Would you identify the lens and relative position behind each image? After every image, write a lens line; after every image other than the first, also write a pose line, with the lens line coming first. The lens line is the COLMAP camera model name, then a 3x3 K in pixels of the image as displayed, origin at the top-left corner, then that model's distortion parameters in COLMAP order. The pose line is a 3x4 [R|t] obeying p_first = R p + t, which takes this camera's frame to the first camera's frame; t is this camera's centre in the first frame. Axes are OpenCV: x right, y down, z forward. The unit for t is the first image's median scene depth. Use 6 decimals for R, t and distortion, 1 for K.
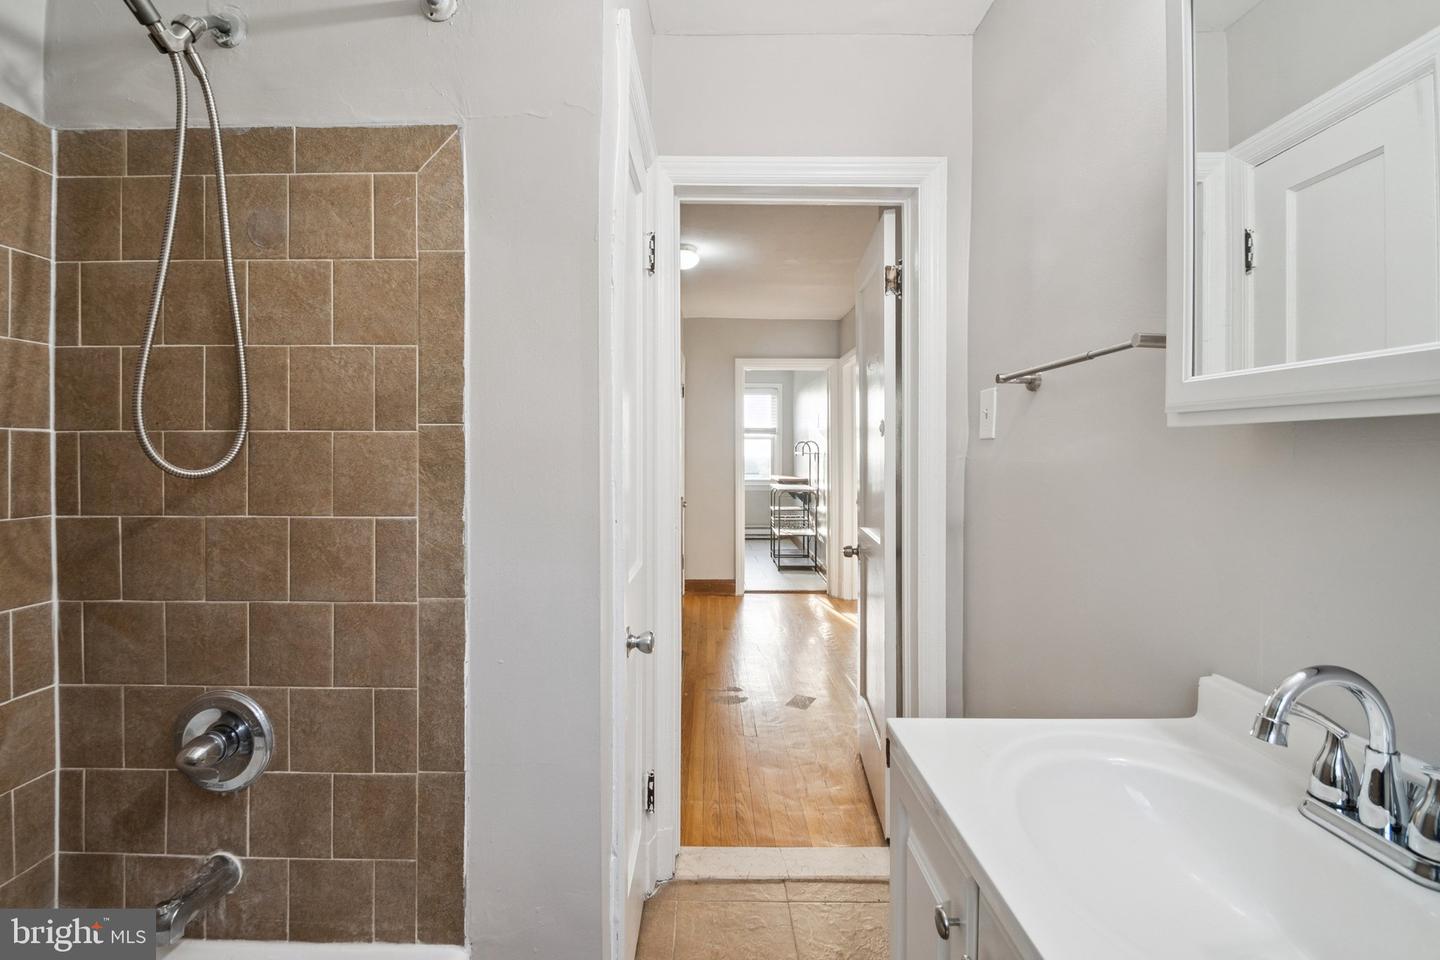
lens RADIAL K [[638.7, 0, 693.5], [0, 638.7, 450.1], [0, 0, 1]] dist [0.018702, -0.018943]
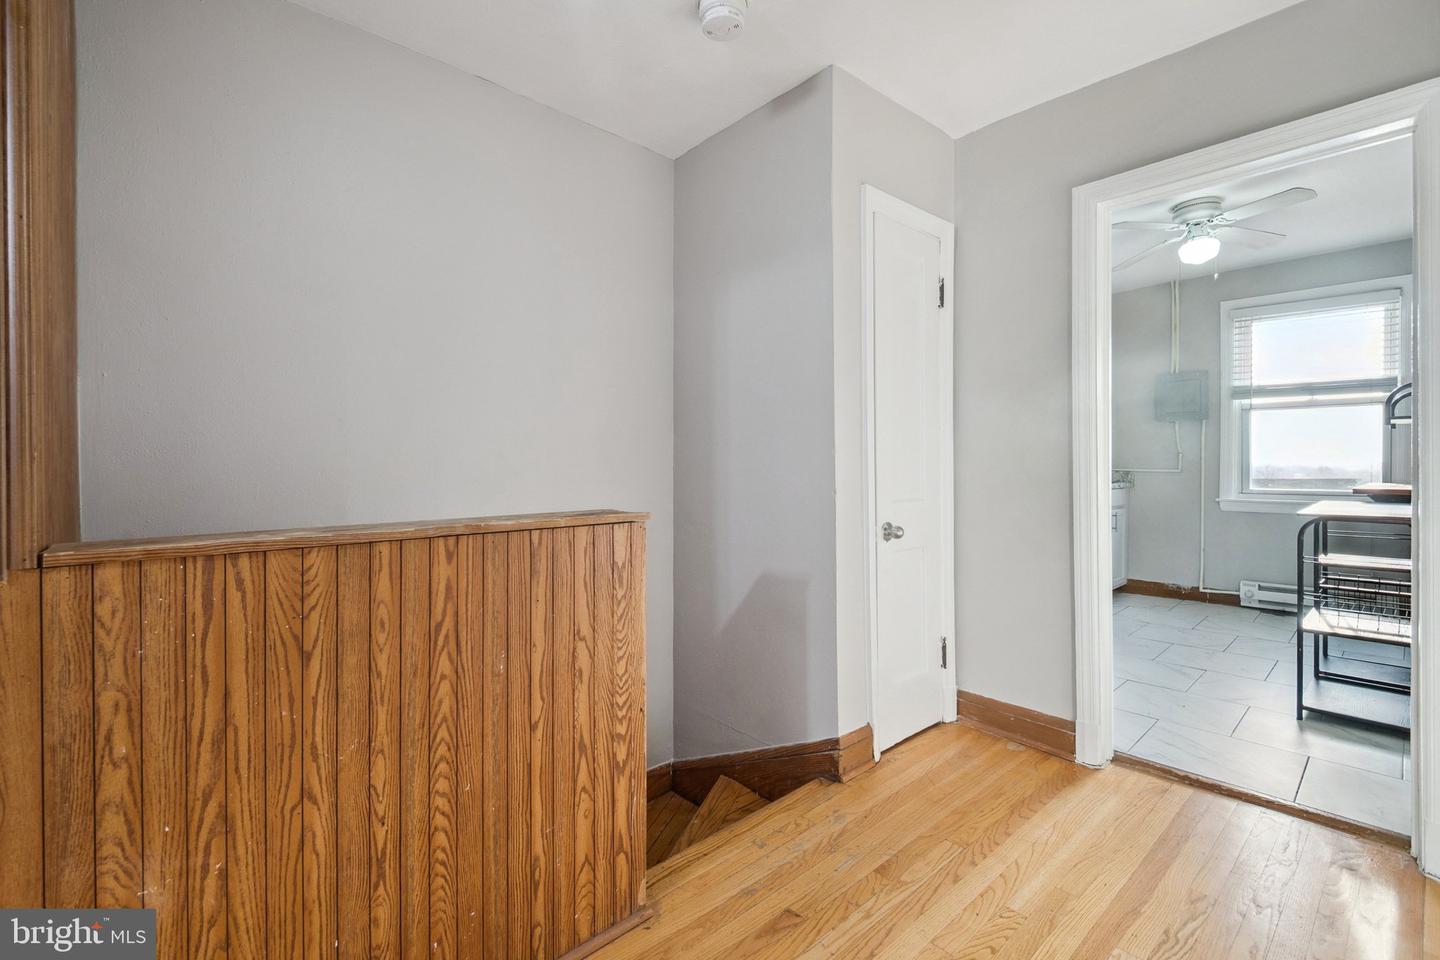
lens RADIAL K [[628.8, 0, 708.2], [0, 628.8, 473.0], [0, 0, 1]] dist [0.027319, -0.013435]
pose [[0.672442, 0.000433, -0.740150, 0.211795], [0.011921, 0.999864, 0.011415, 0.033101], [0.740054, -0.016500, 0.672345, 0.556536]]
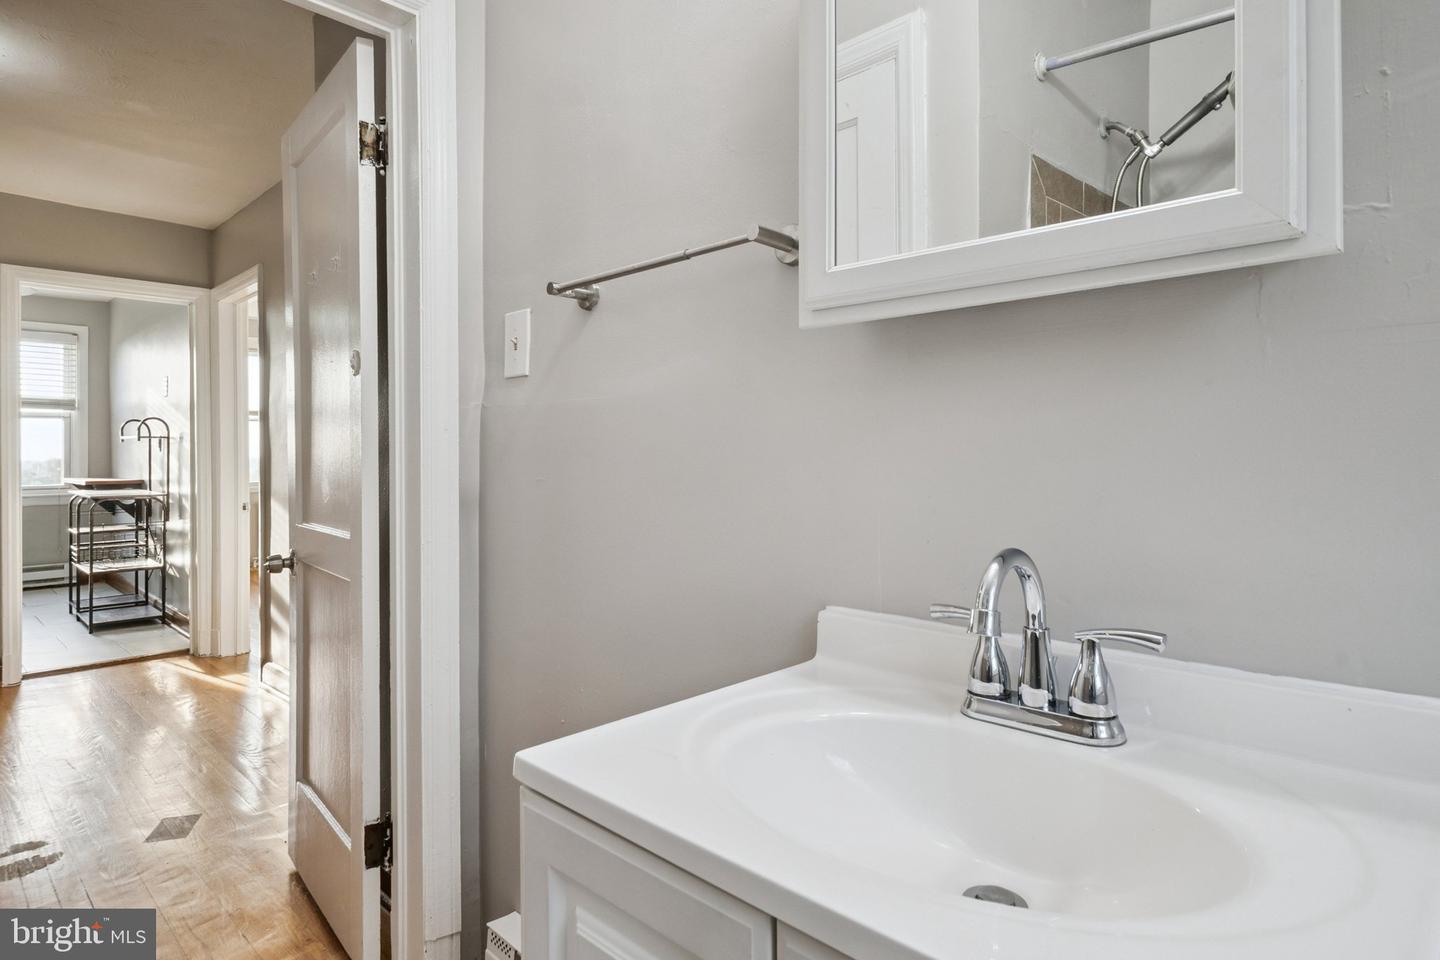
lens RADIAL K [[814.0, 0, 716.5], [0, 814.0, 443.5], [0, 0, 1]] dist [0.003588, -0.000134]
pose [[0.685883, -0.000679, 0.727711, -0.024679], [0.005679, 0.999974, -0.004419, 0.021351], [-0.727689, 0.007164, 0.685870, 0.056228]]
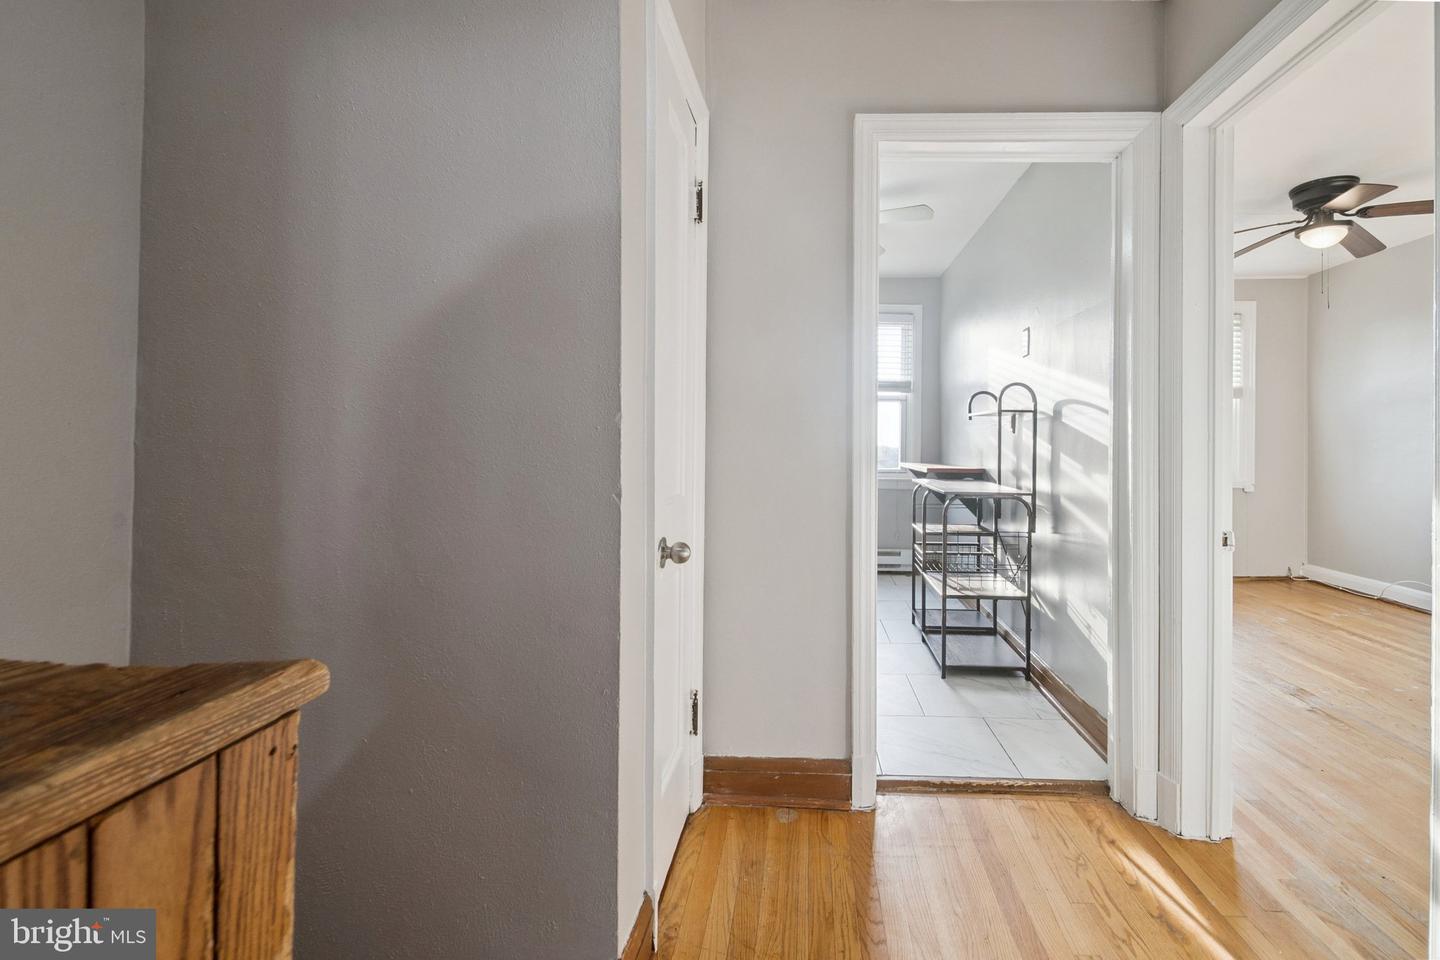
lens RADIAL K [[639.5, 0, 788.6], [0, 639.5, 441.6], [0, 0, 1]] dist [0.027712, -0.014038]
pose [[0.999974, 0.006639, -0.002802, 0.032110], [-0.006638, 0.999978, 0.000283, 0.032410], [0.002804, -0.000265, 0.999996, 0.664492]]
